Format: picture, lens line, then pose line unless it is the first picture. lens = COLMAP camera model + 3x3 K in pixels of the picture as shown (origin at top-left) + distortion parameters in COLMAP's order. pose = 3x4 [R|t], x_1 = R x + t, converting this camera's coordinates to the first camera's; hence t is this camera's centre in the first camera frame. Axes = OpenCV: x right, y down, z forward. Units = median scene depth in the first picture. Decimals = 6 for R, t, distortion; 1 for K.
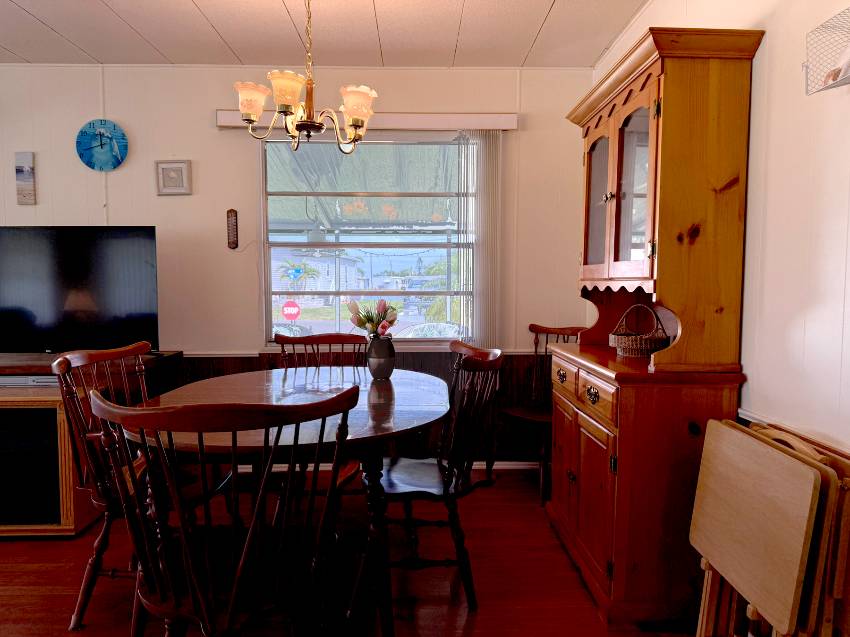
lens RADIAL K [[606.3, 0, 425.0], [0, 606.3, 318.5], [0, 0, 1]] dist [0.110860, -0.152910]
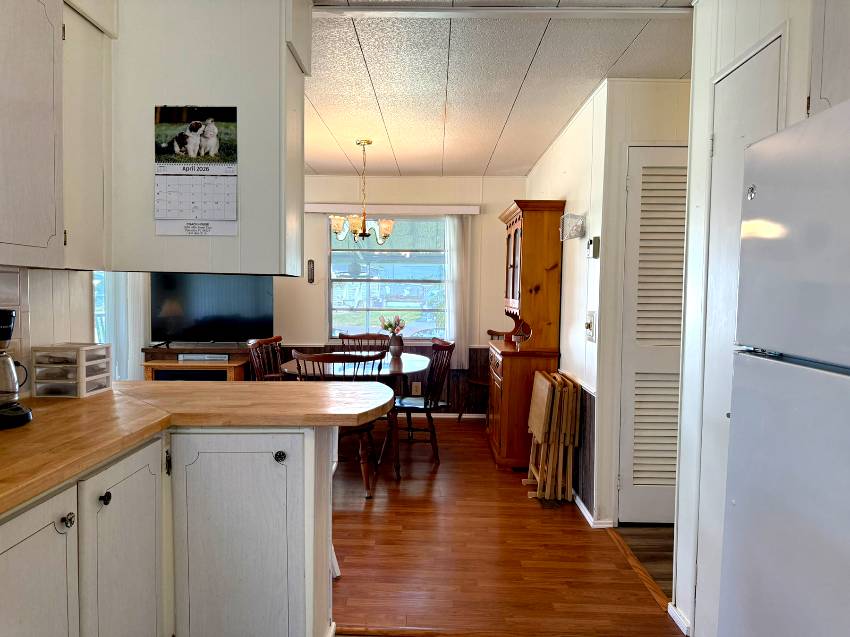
lens RADIAL K [[606.3, 0, 425.0], [0, 606.3, 318.5], [0, 0, 1]] dist [0.110860, -0.152910]
pose [[0.999310, 0.011486, -0.035310, 0.083469], [-0.011885, 0.999868, -0.011108, -0.001975], [0.035178, 0.011520, 0.999315, -0.893809]]
